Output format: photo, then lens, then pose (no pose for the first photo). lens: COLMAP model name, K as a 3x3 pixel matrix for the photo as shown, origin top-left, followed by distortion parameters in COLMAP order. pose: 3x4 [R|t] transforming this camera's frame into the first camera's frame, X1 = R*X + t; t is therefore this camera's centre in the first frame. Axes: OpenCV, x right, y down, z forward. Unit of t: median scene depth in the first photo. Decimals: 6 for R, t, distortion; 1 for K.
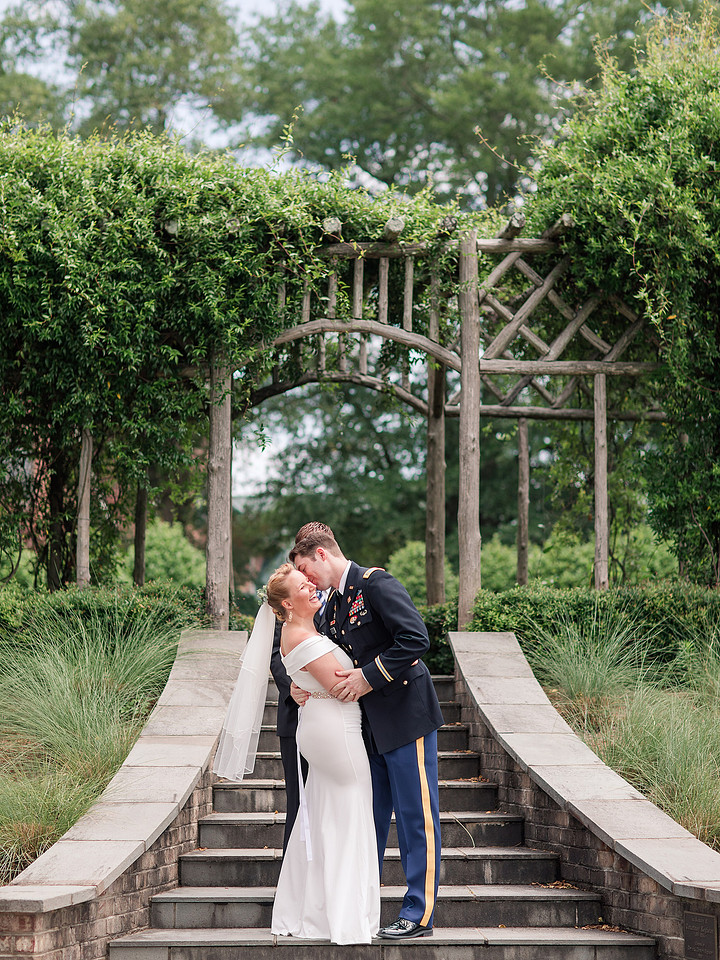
lens RADIAL K [[2653.0, 0, 361.6], [0, 2653.0, 464.8], [0, 0, 1]] dist [0.044230, -0.143878]
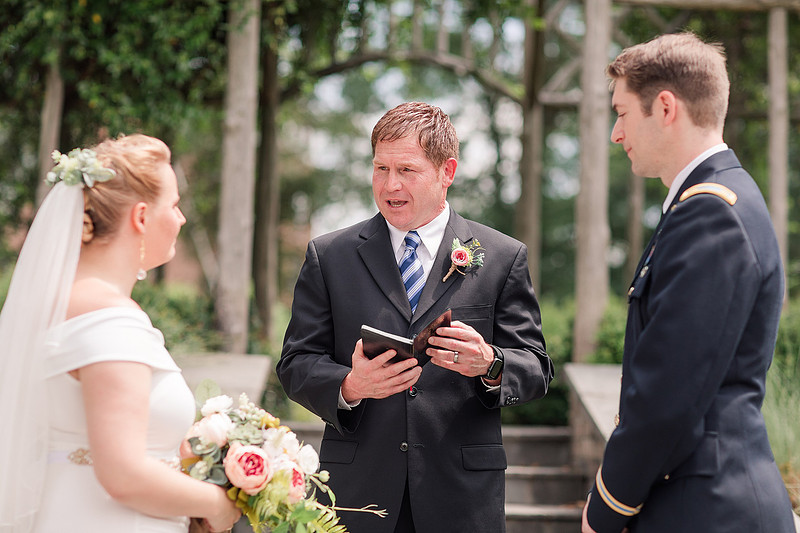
lens RADIAL K [[1880.4, 0, 399.4], [0, 1880.4, 266.1], [0, 0, 1]] dist [0.030140, 0.034575]
pose [[0.999611, 0.022374, -0.016672, -0.002092], [-0.022464, 0.999734, -0.005236, 0.040465], [0.016550, 0.005609, 0.999847, 0.511665]]
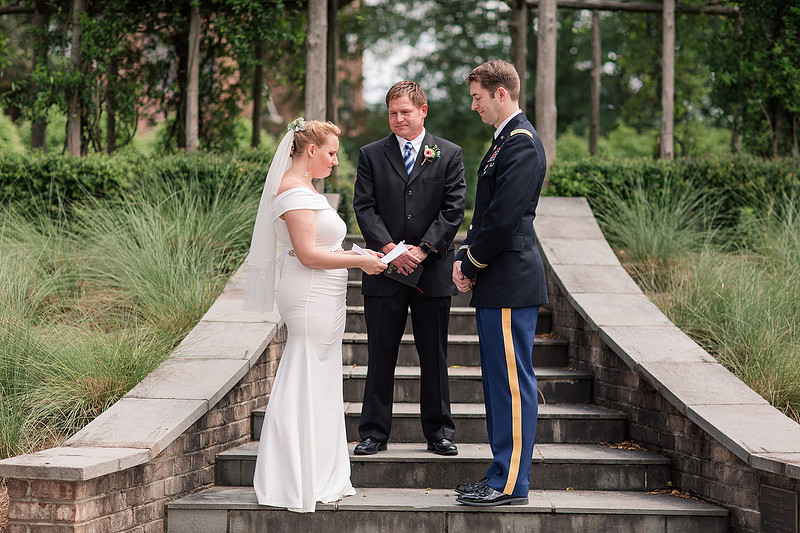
lens RADIAL K [[1880.4, 0, 399.4], [0, 1880.4, 266.1], [0, 0, 1]] dist [0.030140, 0.034575]
pose [[0.999172, 0.011853, -0.038926, 0.011712], [-0.008119, 0.995472, 0.094706, 0.018719], [0.039873, -0.094311, 0.994744, 0.230199]]
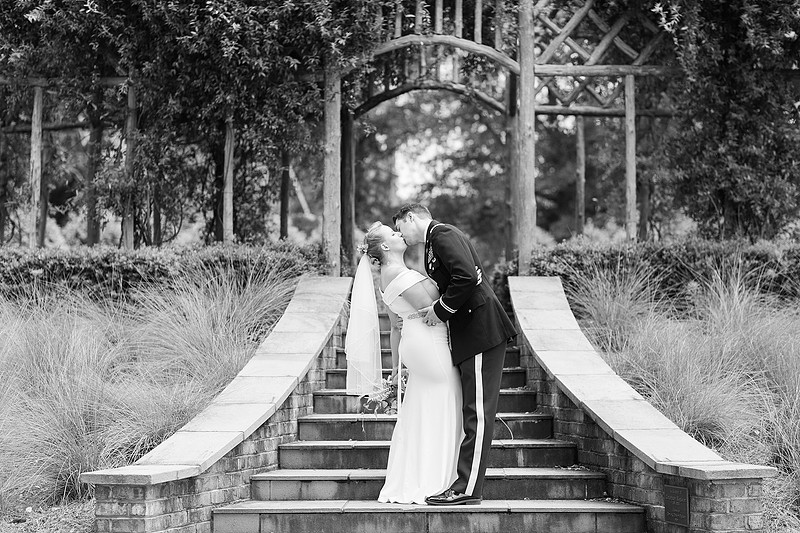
lens RADIAL K [[1967.8, 0, 400.1], [0, 1967.8, 269.6], [0, 0, 1]] dist [0.040629, -0.273346]
pose [[0.998080, -0.007613, -0.061469, 0.038344], [0.010323, 0.998983, 0.043885, 0.016989], [0.061073, -0.044435, 0.997144, 0.048151]]
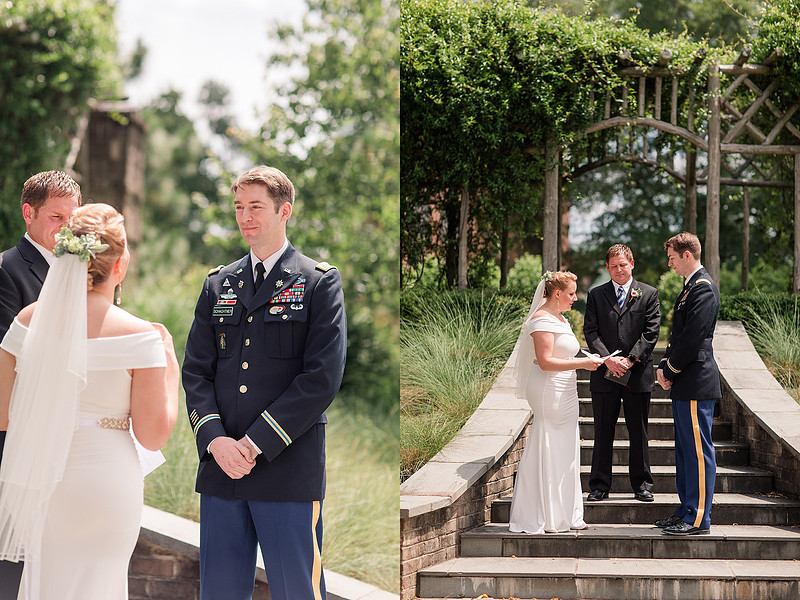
lens RADIAL K [[1431.8, 0, 602.5], [0, 1431.8, 302.4], [0, 0, 1]] dist [0.033445, 0.008960]
pose [[0.999481, 0.008748, -0.031017, 0.002877], [-0.007166, 0.998685, 0.050758, 0.010789], [0.031420, -0.050510, 0.998229, 0.170224]]
